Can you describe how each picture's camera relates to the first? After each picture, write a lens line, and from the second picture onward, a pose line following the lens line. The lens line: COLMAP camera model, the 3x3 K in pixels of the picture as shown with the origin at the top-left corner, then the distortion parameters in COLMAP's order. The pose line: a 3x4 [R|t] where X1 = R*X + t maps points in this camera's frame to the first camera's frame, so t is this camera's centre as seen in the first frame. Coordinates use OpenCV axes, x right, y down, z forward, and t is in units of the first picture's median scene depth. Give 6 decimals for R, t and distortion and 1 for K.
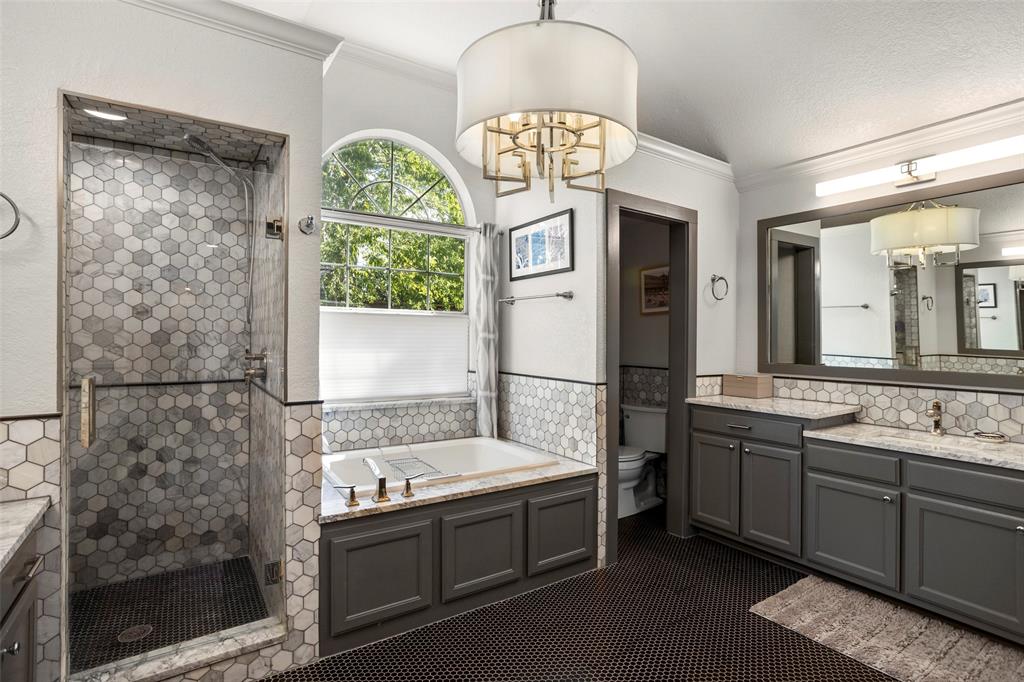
lens RADIAL K [[504.9, 0, 512.2], [0, 504.9, 335.9], [0, 0, 1]] dist [-0.048790, 0.023355]
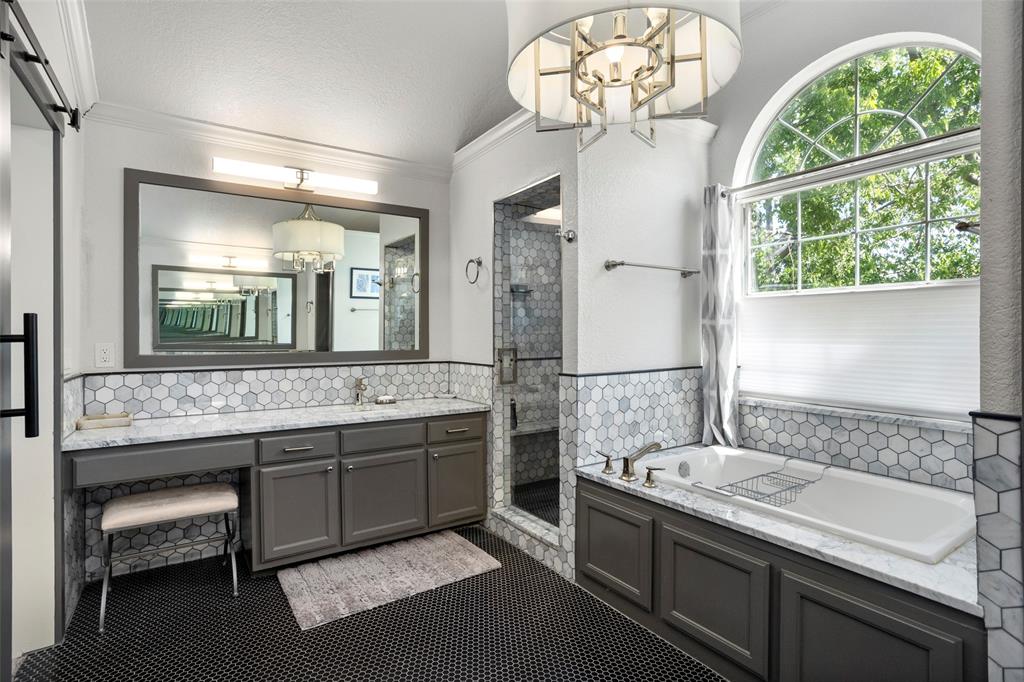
lens RADIAL K [[504.9, 0, 509.1], [0, 504.9, 340.3], [0, 0, 1]] dist [-0.048790, 0.023355]
pose [[-0.021109, 0.001128, -0.999777, 0.748761], [0.002057, 0.999997, 0.001085, 0.037644], [0.999775, -0.002033, -0.021112, 0.747088]]
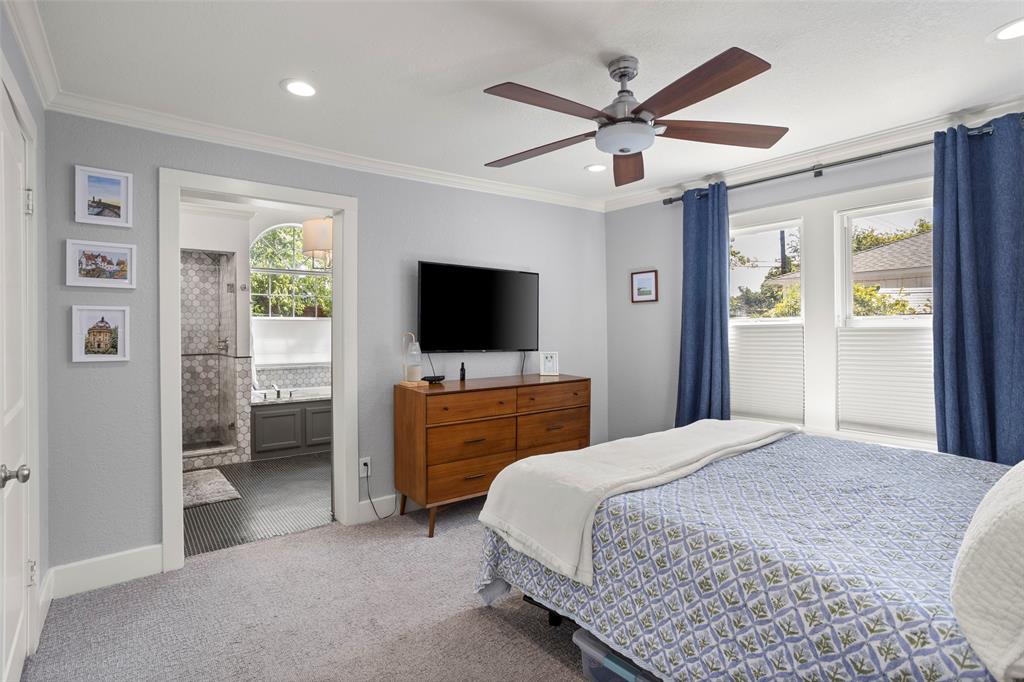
lens RADIAL K [[504.9, 0, 510.1], [0, 504.9, 333.7], [0, 0, 1]] dist [-0.048790, 0.023355]
pose [[0.997554, -0.014697, 0.068345, 0.647978], [0.014692, 0.999892, 0.000573, 0.027826], [-0.068346, 0.000433, 0.997662, -1.376164]]
